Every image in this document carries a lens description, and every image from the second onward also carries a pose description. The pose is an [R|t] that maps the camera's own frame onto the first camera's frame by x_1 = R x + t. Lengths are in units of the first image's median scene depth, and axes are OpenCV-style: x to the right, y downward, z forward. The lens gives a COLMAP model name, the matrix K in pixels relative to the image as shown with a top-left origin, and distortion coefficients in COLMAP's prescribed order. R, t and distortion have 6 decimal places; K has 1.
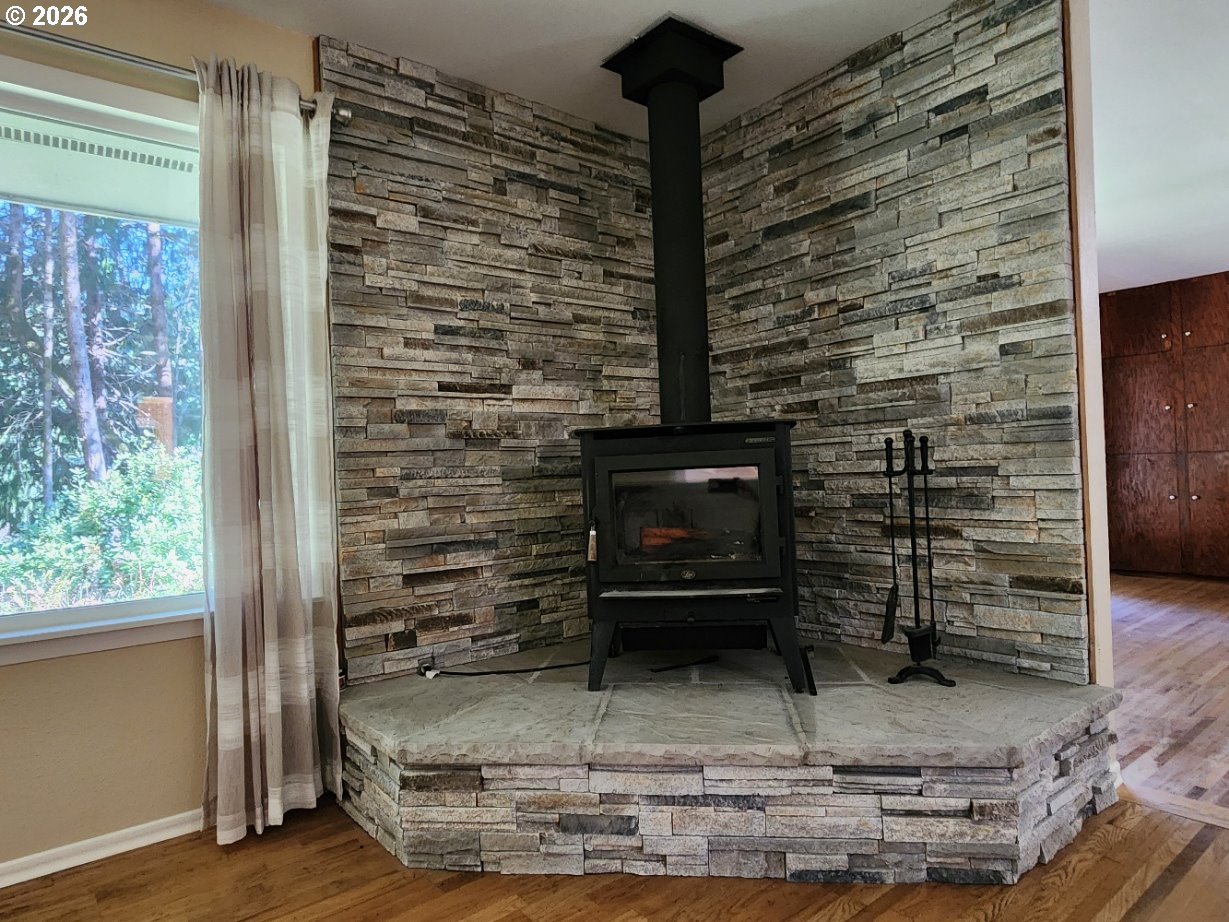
lens RADIAL K [[738.1, 0, 610.3], [0, 738.1, 466.9], [0, 0, 1]] dist [0.000951, 0.001415]
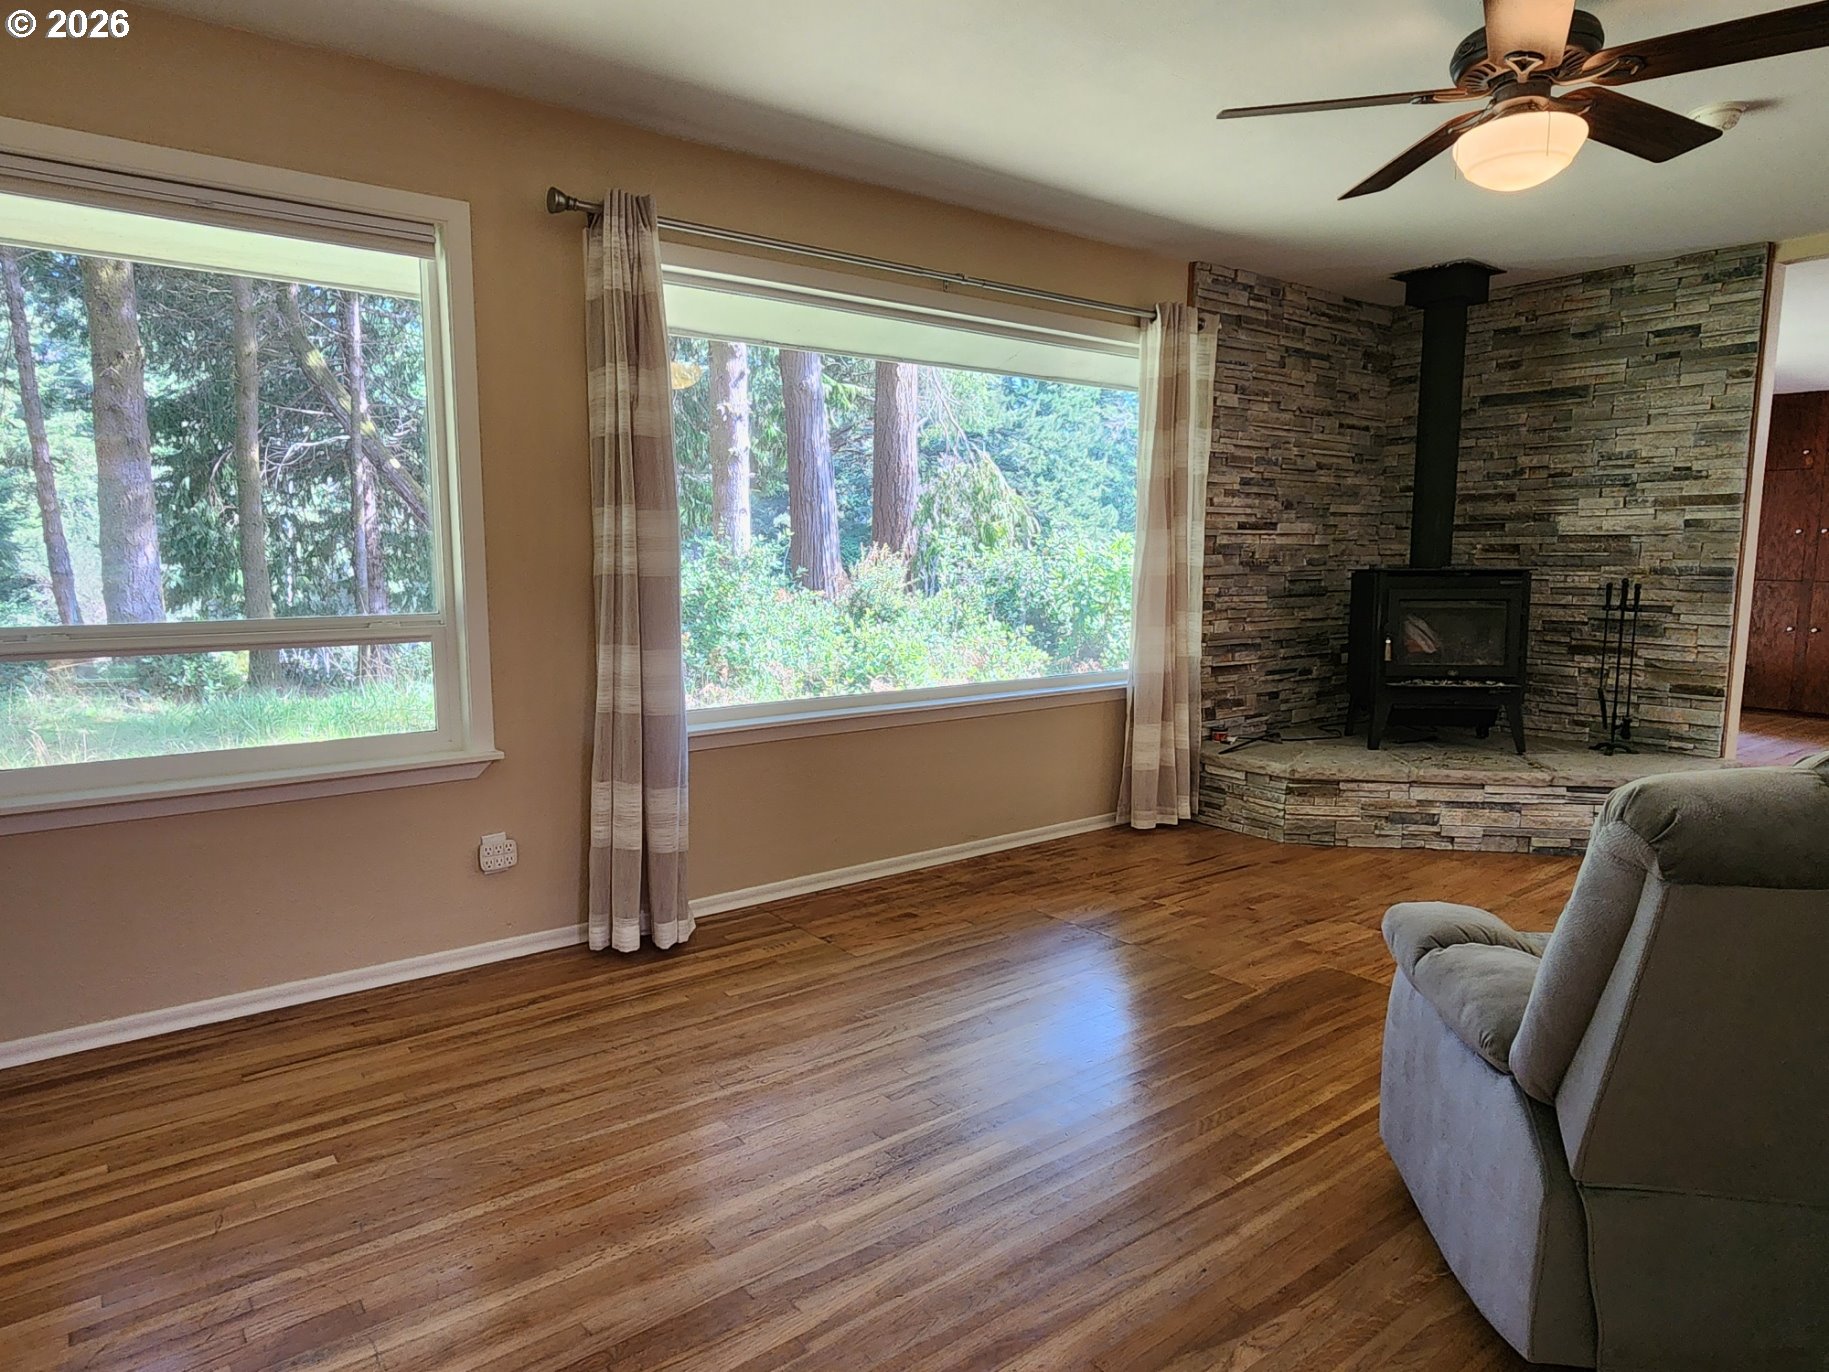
lens RADIAL K [[1107.2, 0, 904.3], [0, 1107.2, 686.7], [0, 0, 1]] dist [0.003971, -0.000453]
pose [[0.998975, 0.042182, -0.016402, -0.801505], [-0.039696, 0.990706, 0.130103, -0.059512], [0.021738, -0.129318, 0.991365, -1.025798]]
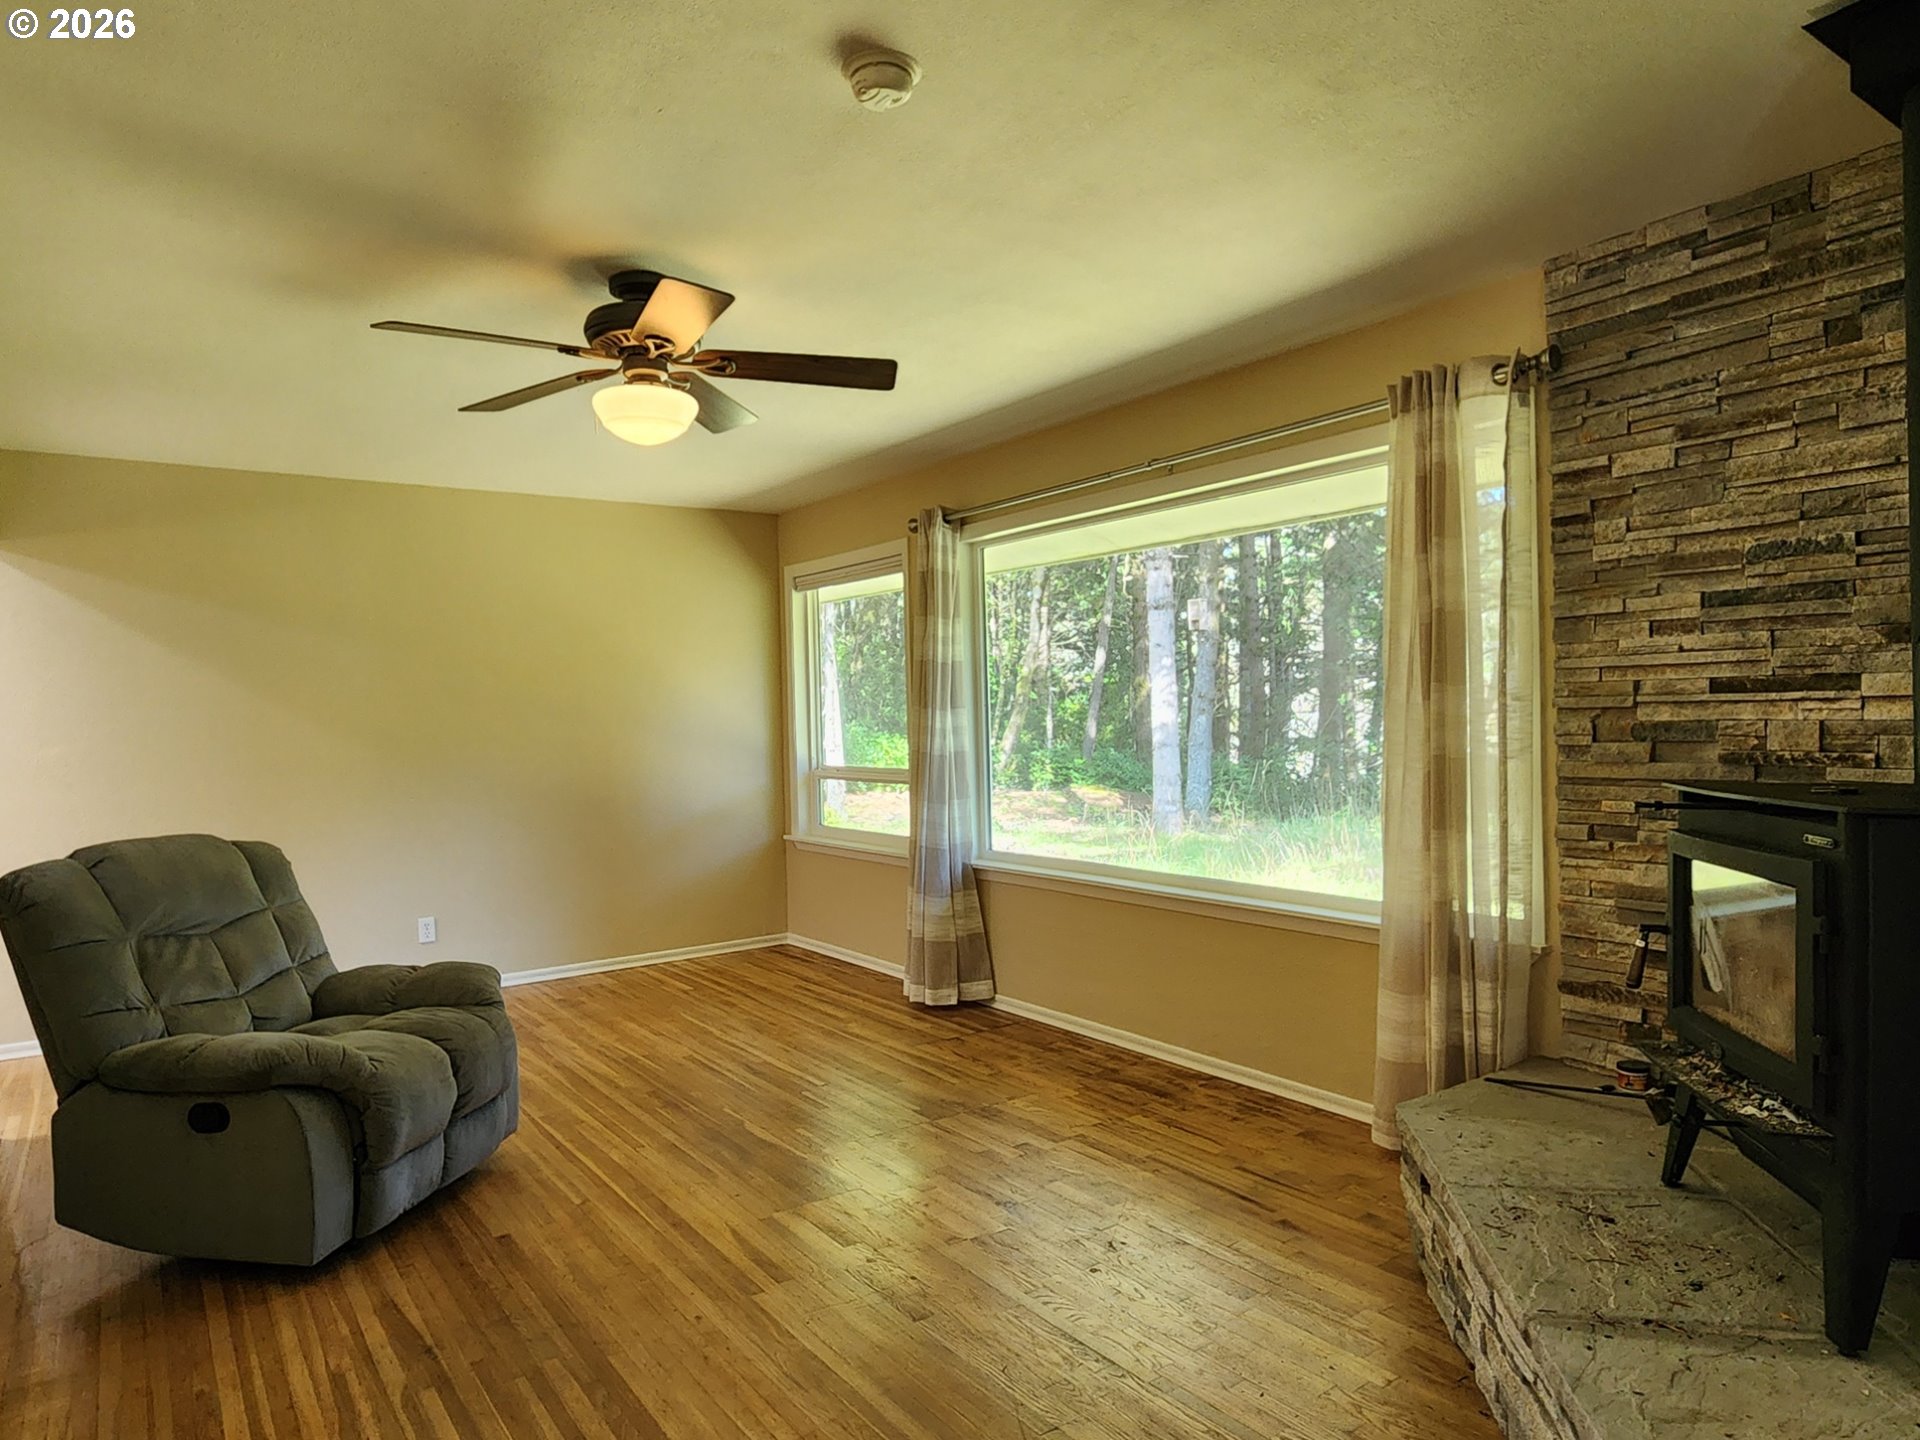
lens RADIAL K [[1162.3, 0, 949.3], [0, 1162.3, 720.7], [0, 0, 1]] dist [0.003971, -0.000453]
pose [[-0.046324, 0.045675, -0.997882, 0.879705], [0.031035, 0.998538, 0.044265, -0.149162], [0.998444, -0.028919, -0.047674, 0.368689]]
